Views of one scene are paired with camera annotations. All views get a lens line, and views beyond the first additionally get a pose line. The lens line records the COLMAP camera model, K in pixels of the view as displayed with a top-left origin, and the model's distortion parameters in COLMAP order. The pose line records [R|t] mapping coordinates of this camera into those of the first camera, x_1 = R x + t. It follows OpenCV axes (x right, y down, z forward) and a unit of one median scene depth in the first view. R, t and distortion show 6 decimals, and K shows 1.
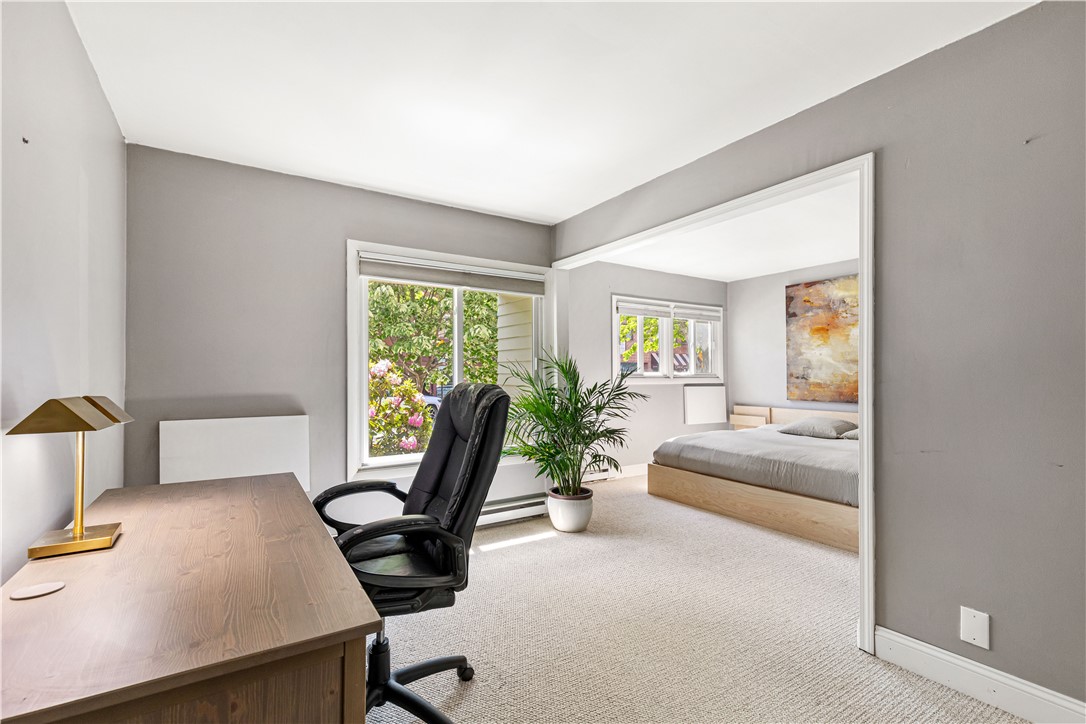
lens RADIAL K [[484.7, 0, 545.2], [0, 484.7, 370.8], [0, 0, 1]] dist [0.000612, 0.000039]
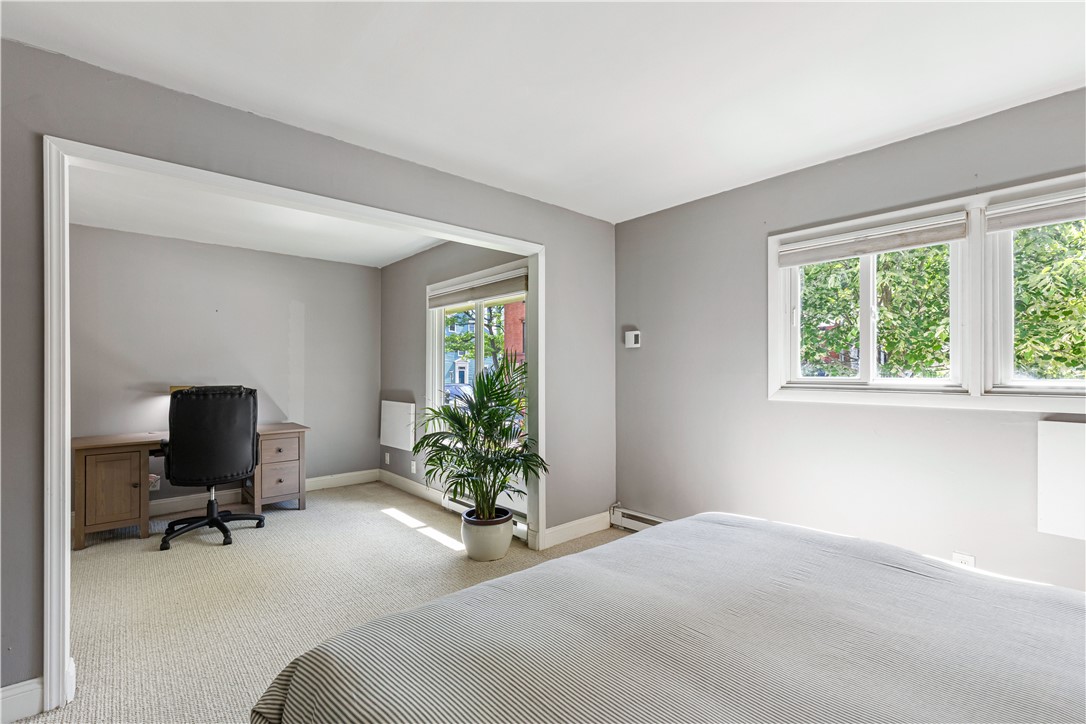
lens RADIAL K [[484.7, 0, 545.2], [0, 484.7, 370.8], [0, 0, 1]] dist [0.000612, 0.000039]
pose [[0.148088, -0.004060, -0.988966, 0.629757], [0.006180, 0.999976, -0.003180, -0.004494], [0.988955, -0.005641, 0.148110, 0.653464]]
